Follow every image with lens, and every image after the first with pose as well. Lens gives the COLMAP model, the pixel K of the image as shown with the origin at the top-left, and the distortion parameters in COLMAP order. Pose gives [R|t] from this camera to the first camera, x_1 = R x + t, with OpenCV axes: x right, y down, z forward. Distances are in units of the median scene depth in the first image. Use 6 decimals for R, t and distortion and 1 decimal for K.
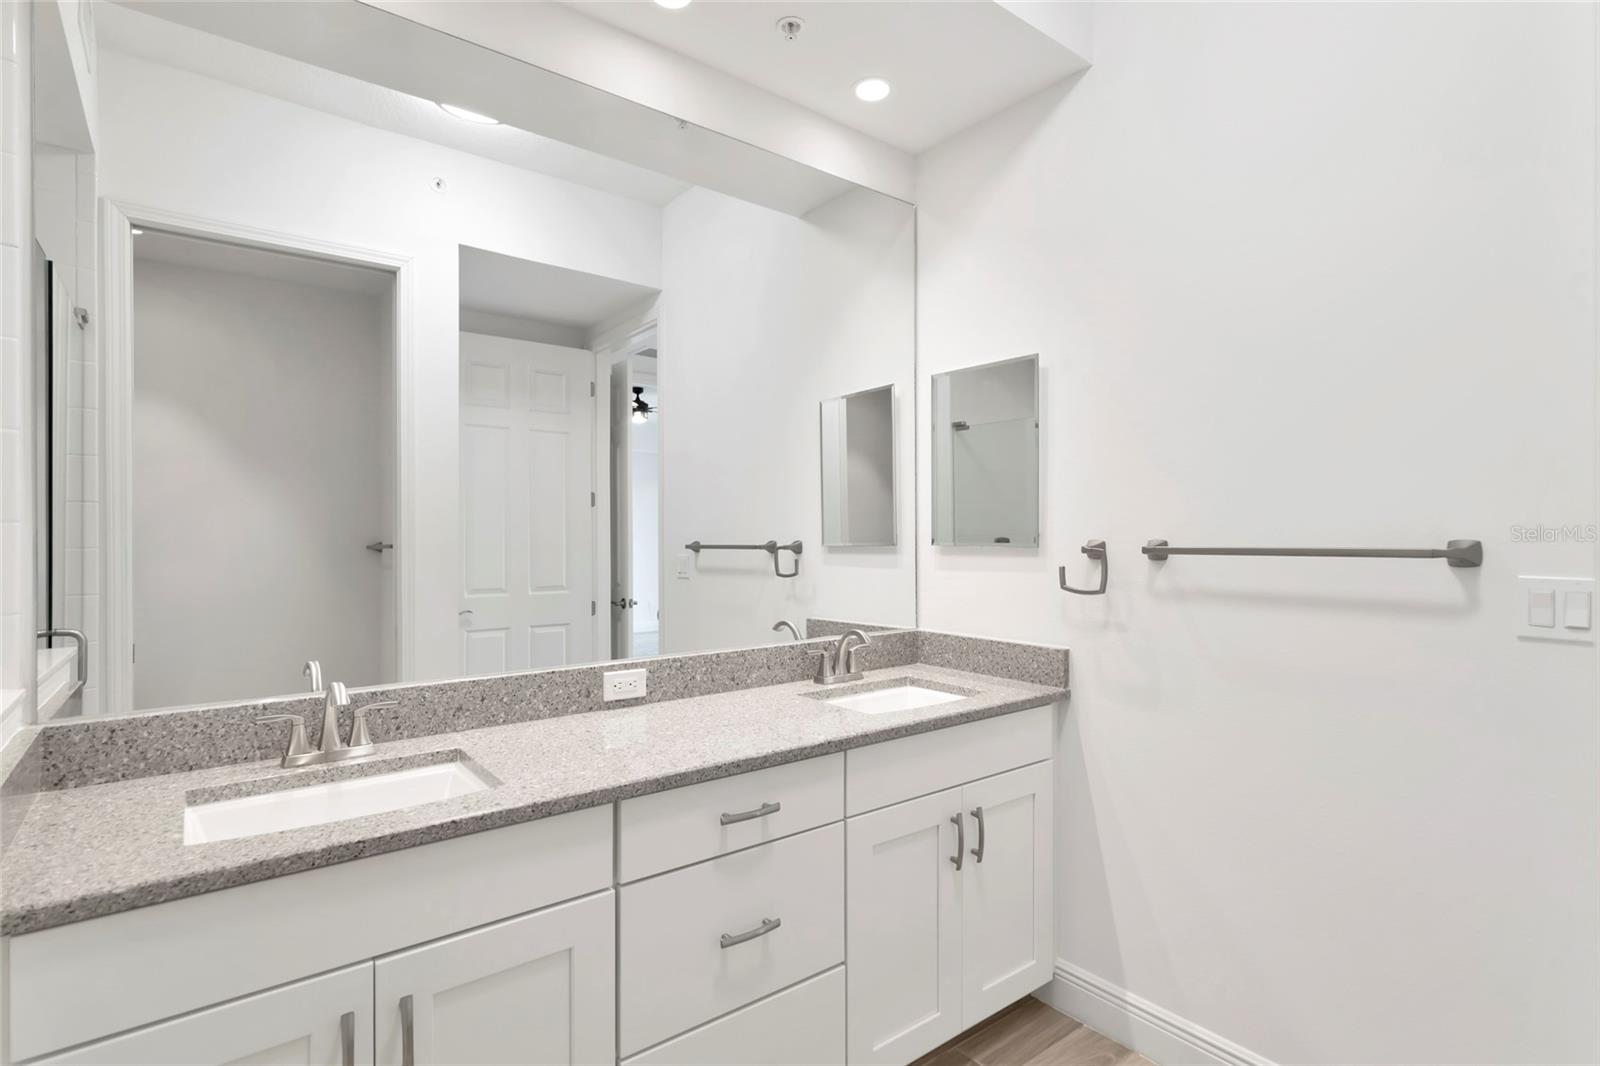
lens RADIAL K [[788.8, 0, 799.3], [0, 788.8, 533.1], [0, 0, 1]] dist [-0.000724, -0.000085]
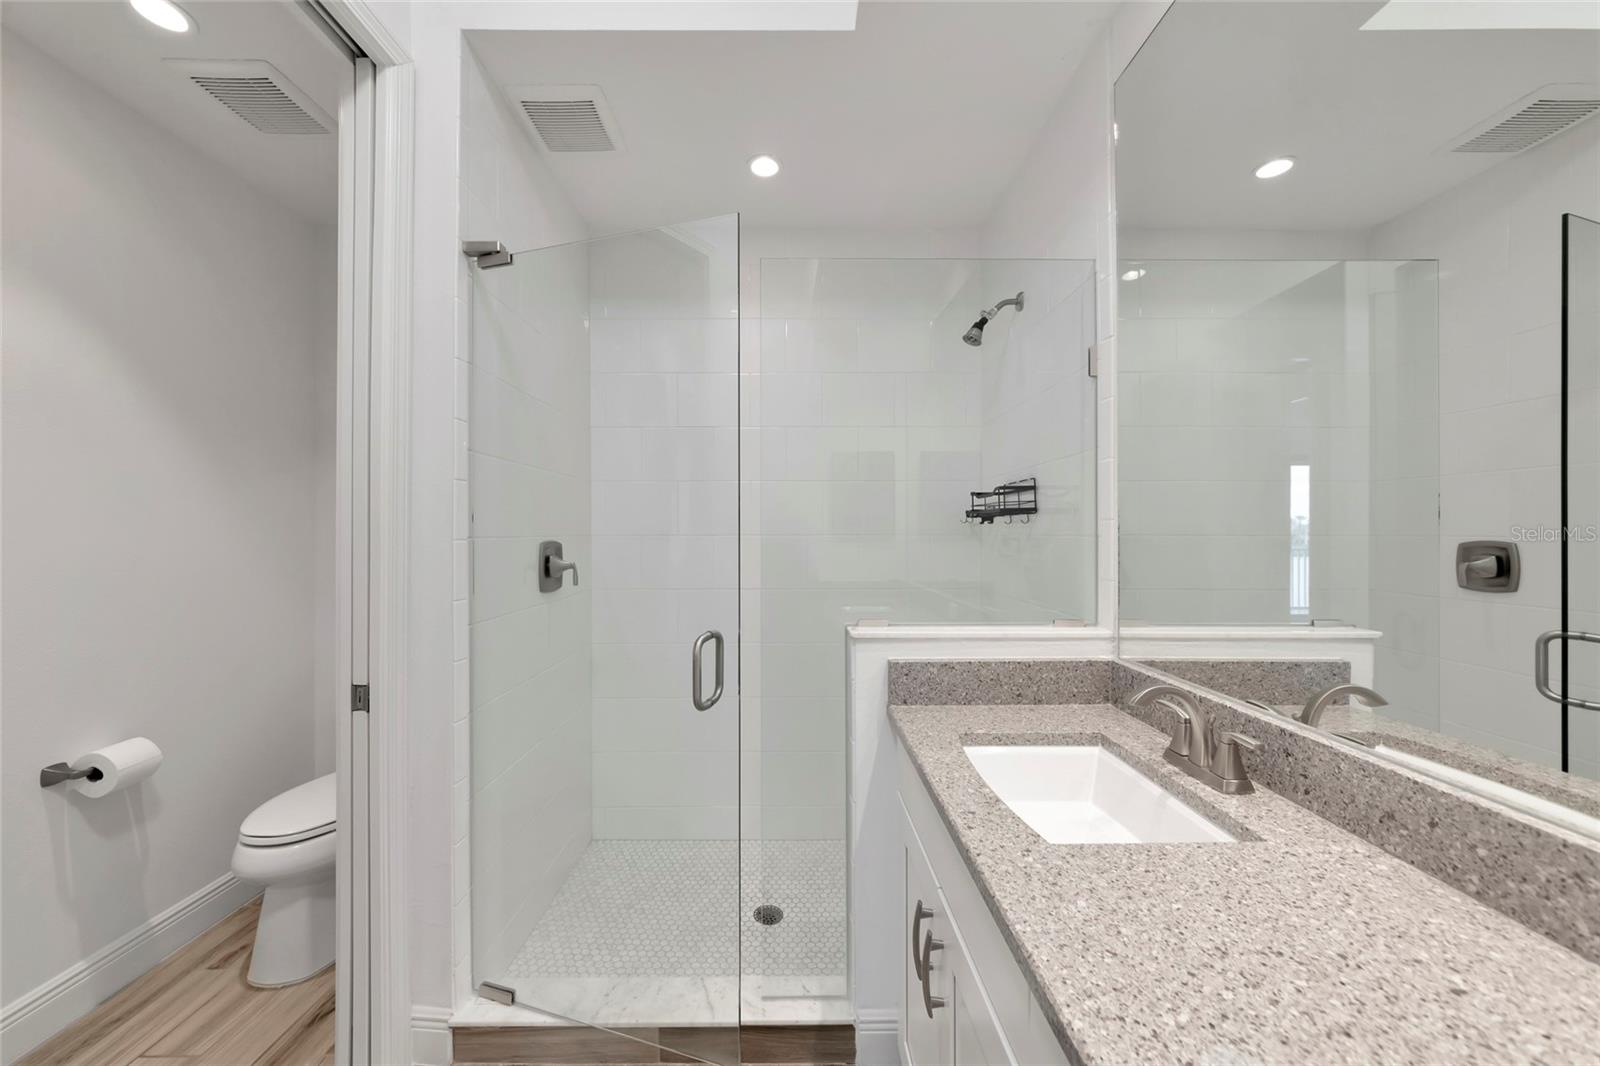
lens RADIAL K [[564.2, 0, 794.9], [0, 564.2, 534.0], [0, 0, 1]] dist [-0.005584, 0.002363]
pose [[-0.606005, -0.002902, -0.795455, 0.185880], [0.000691, 0.999991, -0.004175, 0.012320], [0.795460, -0.003079, -0.605998, 0.935502]]
